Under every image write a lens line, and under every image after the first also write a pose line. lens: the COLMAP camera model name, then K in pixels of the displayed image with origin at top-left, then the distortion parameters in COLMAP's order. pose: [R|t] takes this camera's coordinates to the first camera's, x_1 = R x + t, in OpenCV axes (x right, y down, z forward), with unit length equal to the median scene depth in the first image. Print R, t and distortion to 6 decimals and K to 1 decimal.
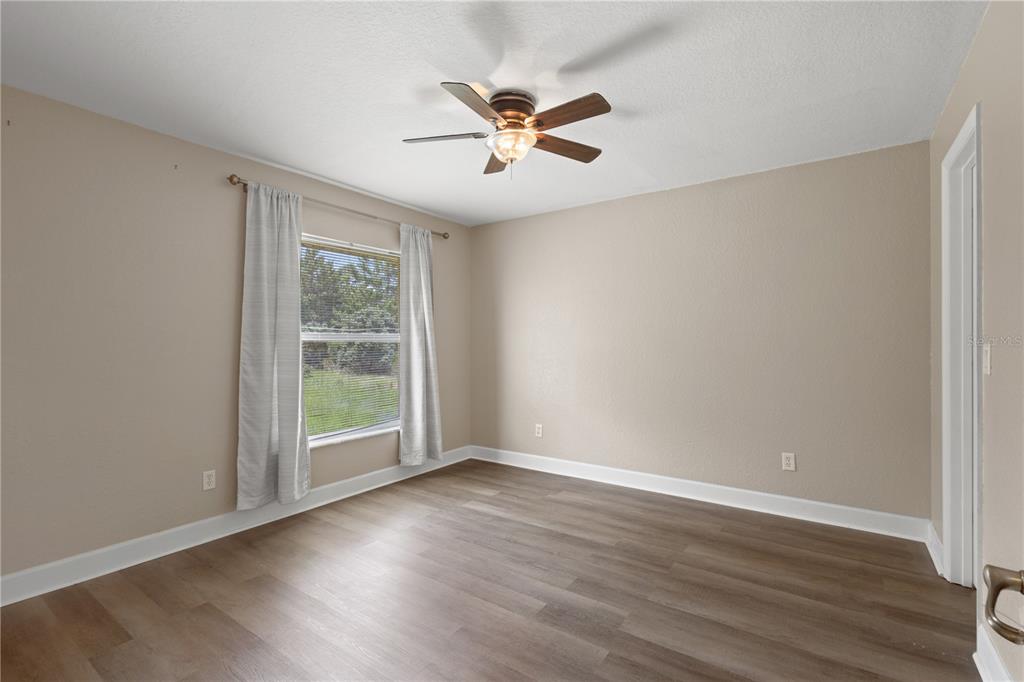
lens RADIAL K [[469.5, 0, 517.3], [0, 469.5, 346.3], [0, 0, 1]] dist [0.007760, -0.001987]
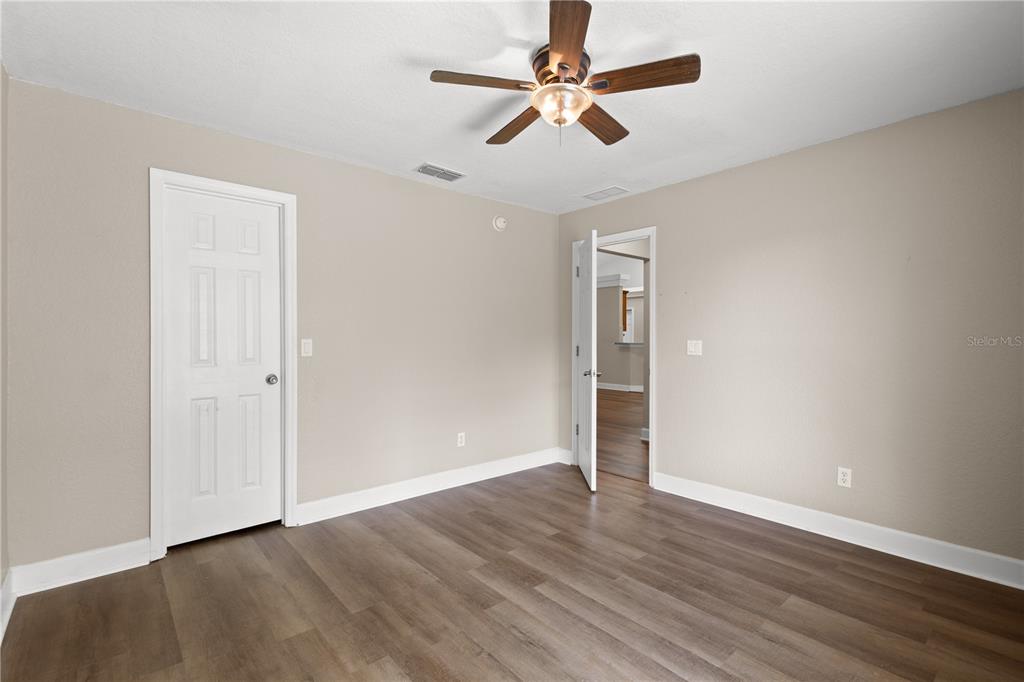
lens RADIAL K [[469.5, 0, 513.2], [0, 469.5, 341.3], [0, 0, 1]] dist [0.007760, -0.001987]
pose [[-0.967398, 0.000914, 0.253258, -0.089177], [0.003013, 0.999964, 0.007899, -0.005096], [-0.253242, 0.008404, -0.967367, 1.131672]]
